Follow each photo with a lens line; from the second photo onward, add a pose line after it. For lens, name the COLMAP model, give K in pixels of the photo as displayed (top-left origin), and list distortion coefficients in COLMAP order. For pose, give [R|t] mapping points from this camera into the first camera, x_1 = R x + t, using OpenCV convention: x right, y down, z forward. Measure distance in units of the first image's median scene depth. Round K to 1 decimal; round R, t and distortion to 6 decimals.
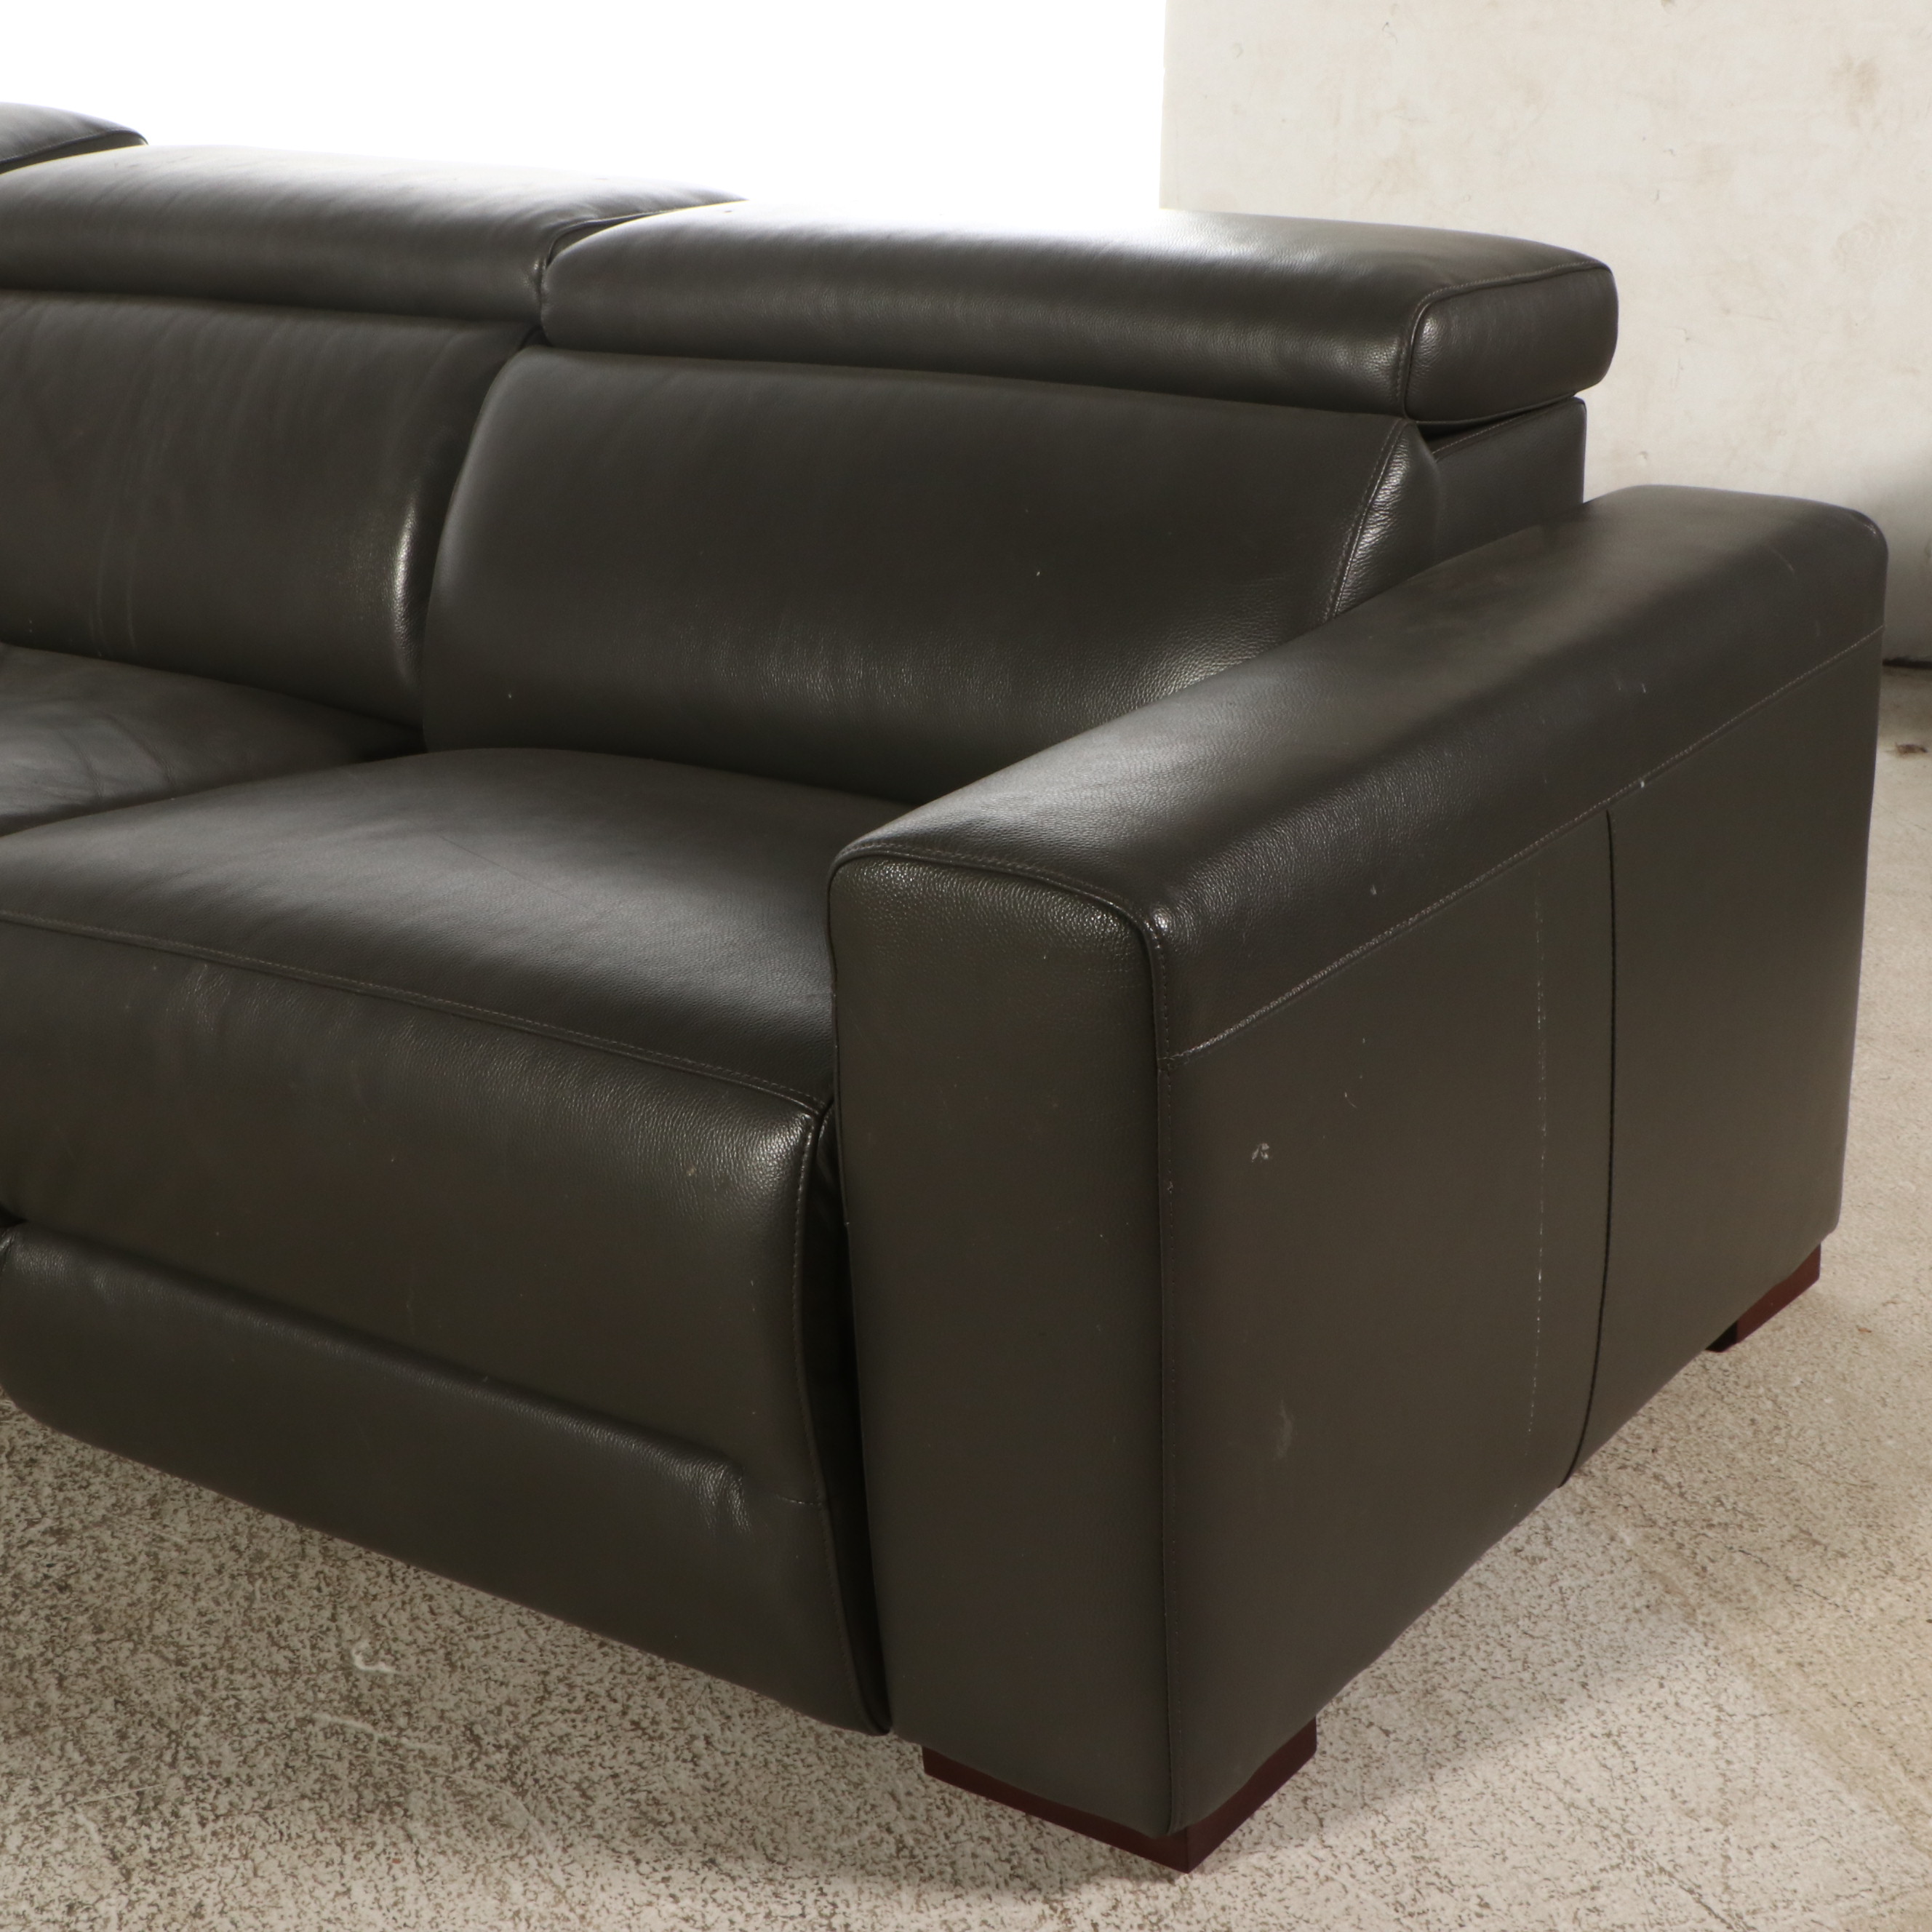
lens RADIAL K [[2907.8, 0, 966.0], [0, 2907.8, 966.0], [0, 0, 1]] dist [0.025195, 0.114858]
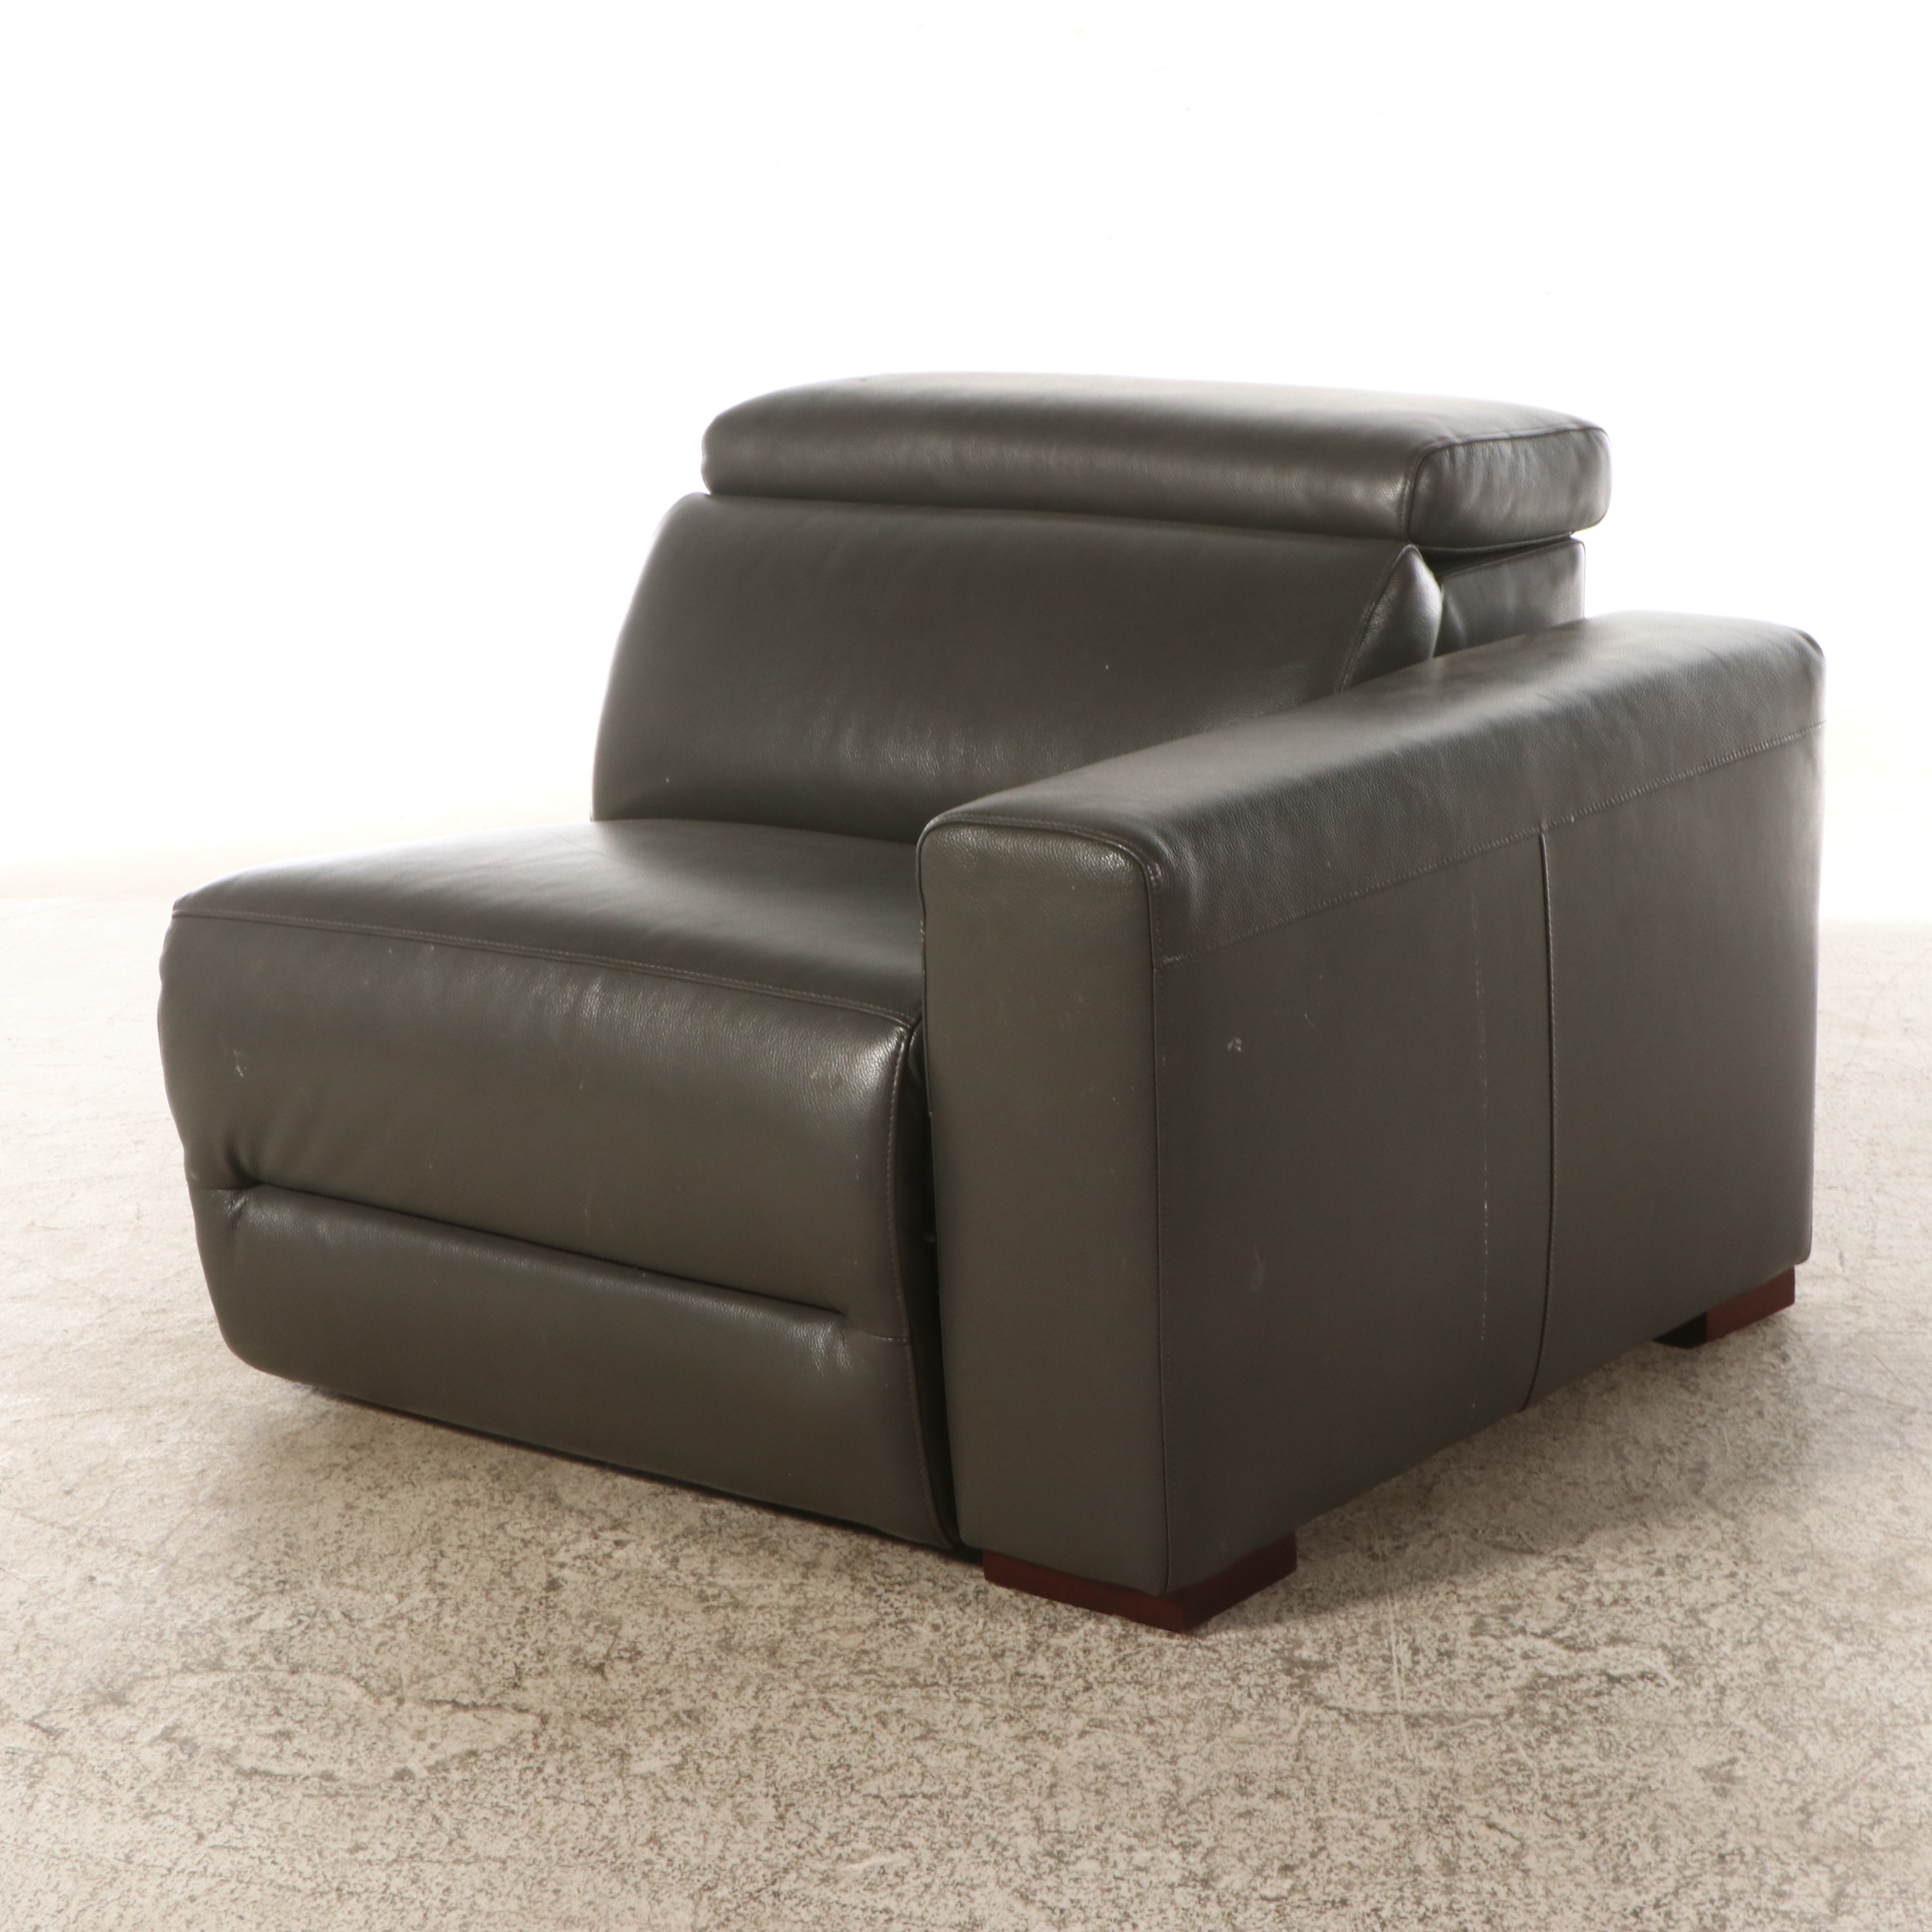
lens RADIAL K [[4308.2, 0, 966.0], [0, 4308.2, 966.0], [0, 0, 1]] dist [-0.036649, -0.701080]
pose [[0.998348, 0.015455, -0.055339, 0.077756], [-0.022512, 0.991353, -0.129277, 0.258794], [0.052862, 0.130310, 0.990063, -0.886828]]
